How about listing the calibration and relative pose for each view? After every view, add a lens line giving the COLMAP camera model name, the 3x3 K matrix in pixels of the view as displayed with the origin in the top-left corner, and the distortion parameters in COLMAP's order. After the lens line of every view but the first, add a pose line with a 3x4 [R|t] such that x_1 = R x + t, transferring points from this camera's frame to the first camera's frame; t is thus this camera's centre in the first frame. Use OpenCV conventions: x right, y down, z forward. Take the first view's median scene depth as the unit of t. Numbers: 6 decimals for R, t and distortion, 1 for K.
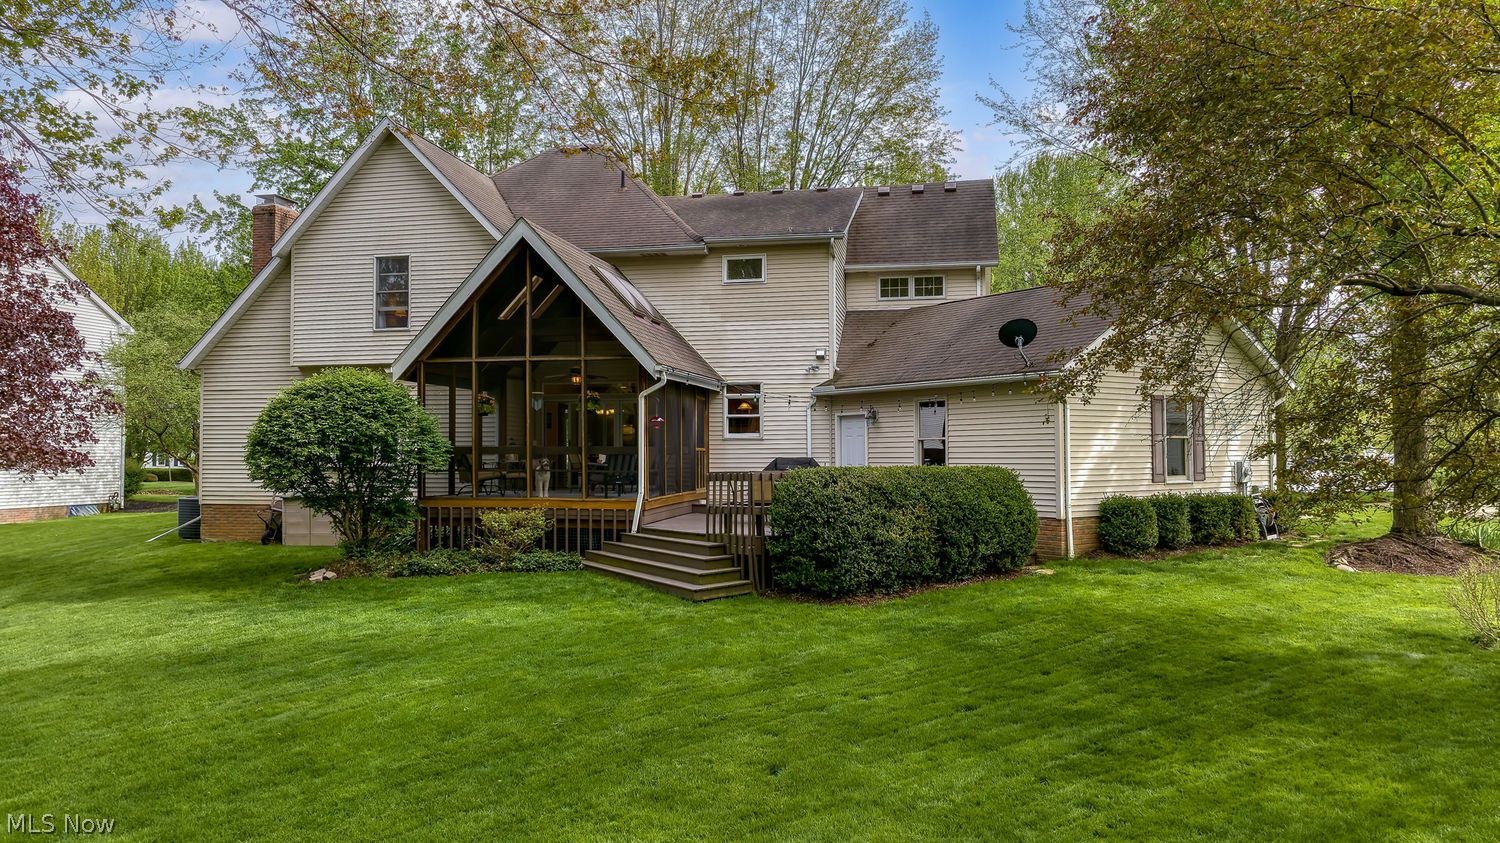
lens RADIAL K [[1032.1, 0, 753.5], [0, 1032.1, 426.0], [0, 0, 1]] dist [0.020803, -0.006950]
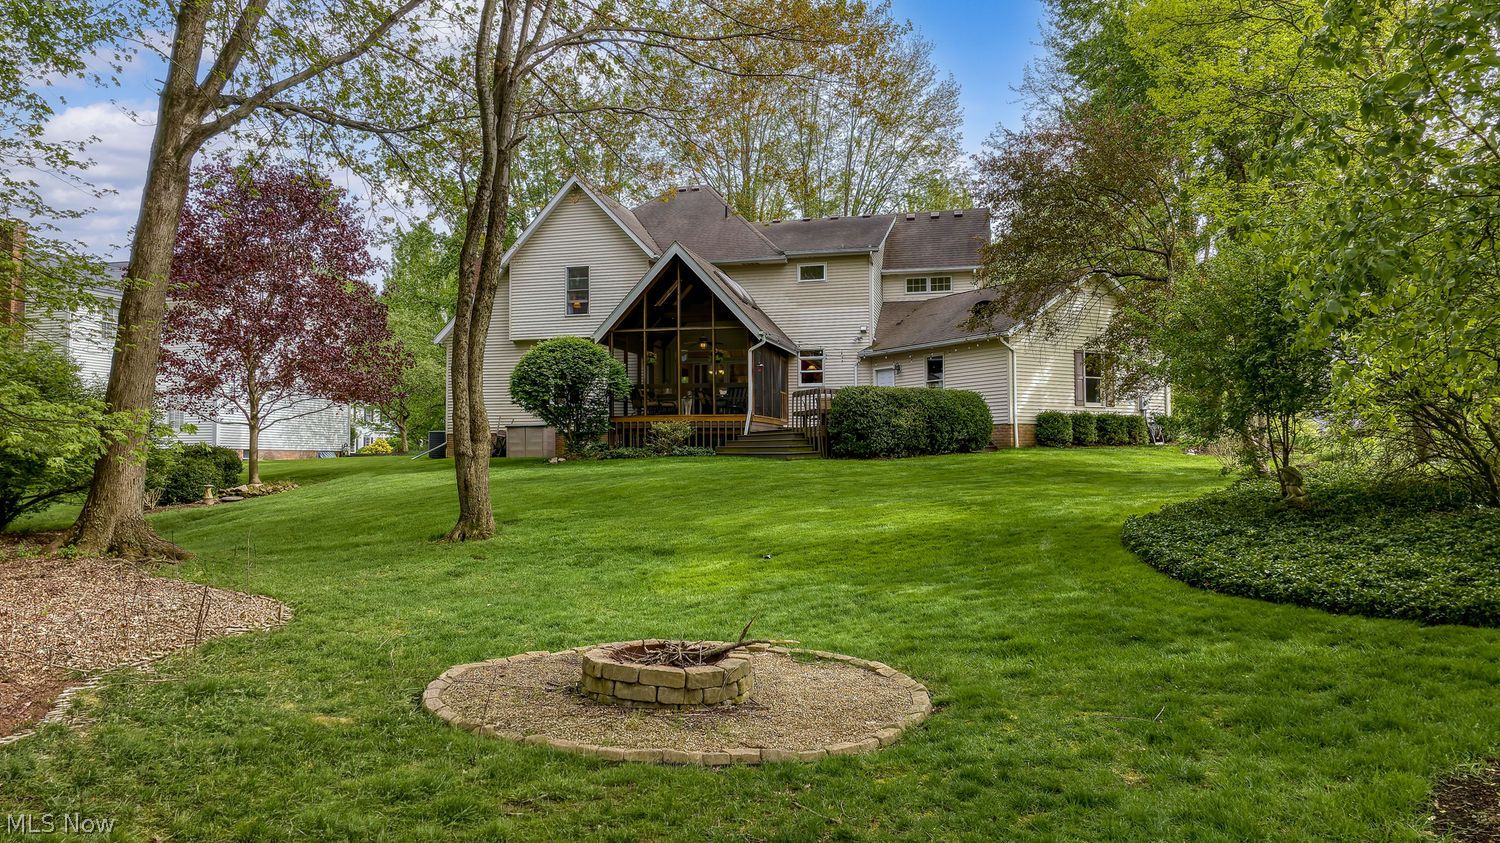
lens RADIAL K [[1032.1, 0, 758.2], [0, 1032.1, 431.1], [0, 0, 1]] dist [0.020803, -0.006950]
pose [[0.998659, -0.002917, -0.051697, -0.010540], [0.002566, 0.999973, -0.006848, 0.091608], [0.051716, 0.006706, 0.998639, -0.519163]]
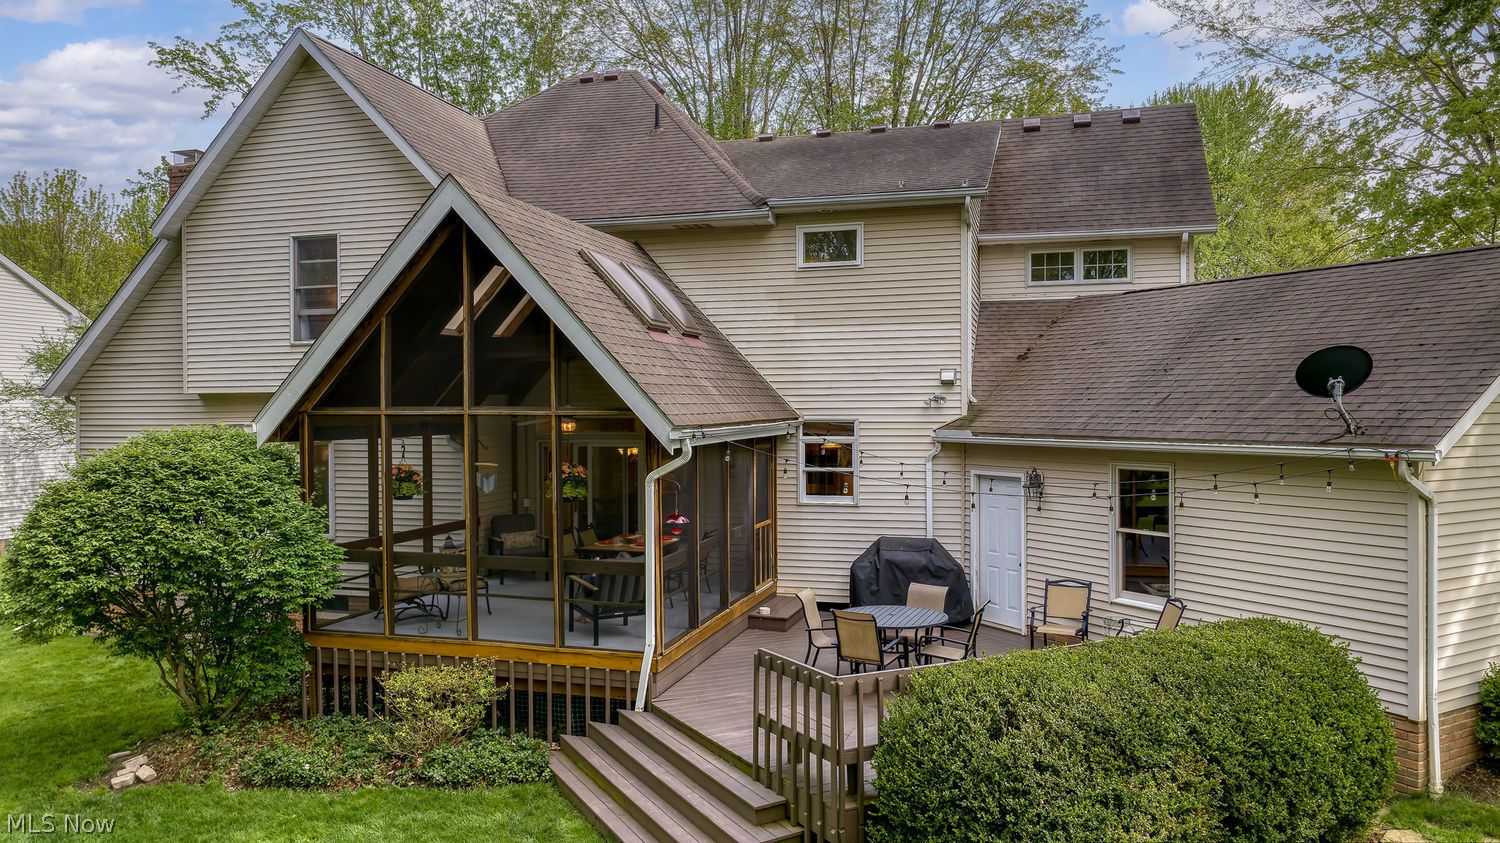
lens RADIAL K [[1032.1, 0, 751.6], [0, 1032.1, 419.2], [0, 0, 1]] dist [0.020803, -0.006950]
pose [[0.995863, 0.001181, -0.090858, 0.001408], [0.002321, 0.999259, 0.038426, -0.072161], [0.090836, -0.038478, 0.995122, 0.359505]]
